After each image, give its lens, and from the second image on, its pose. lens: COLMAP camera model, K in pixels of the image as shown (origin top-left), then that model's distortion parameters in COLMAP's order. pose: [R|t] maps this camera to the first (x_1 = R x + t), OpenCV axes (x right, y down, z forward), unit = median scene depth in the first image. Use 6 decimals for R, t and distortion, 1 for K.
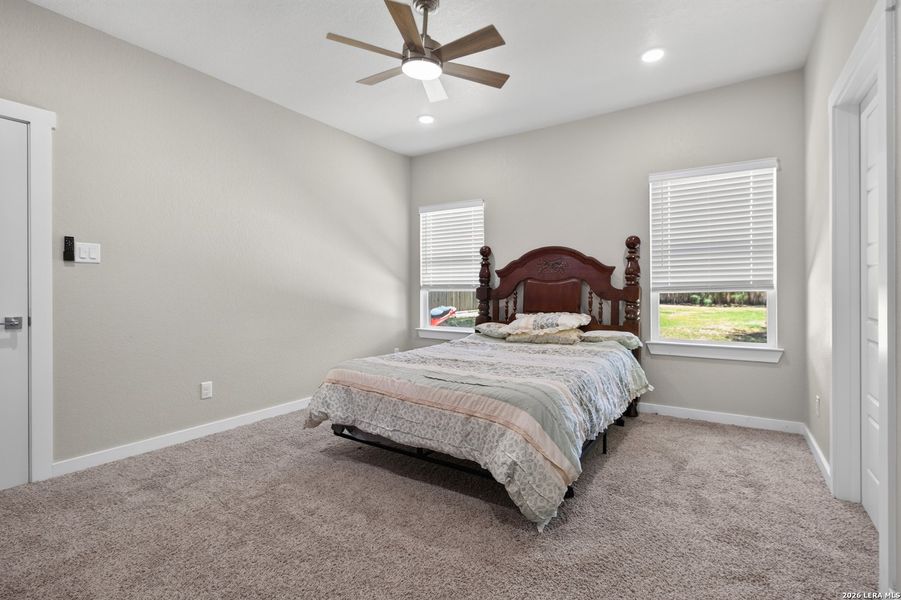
lens RADIAL K [[424.8, 0, 448.2], [0, 424.8, 288.0], [0, 0, 1]] dist [0.000434, 0.000779]
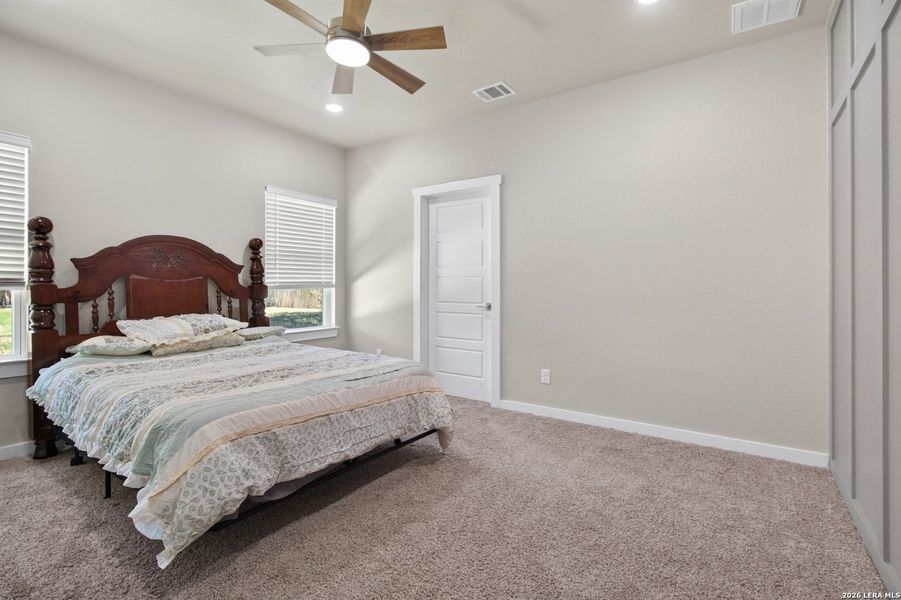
lens RADIAL K [[424.8, 0, 448.2], [0, 424.8, 288.0], [0, 0, 1]] dist [0.000434, 0.000779]
pose [[0.019542, 0.002475, 0.999806, -0.625289], [-0.003629, 0.999991, -0.002404, 0.004867], [-0.999802, -0.003582, 0.019551, 0.487163]]
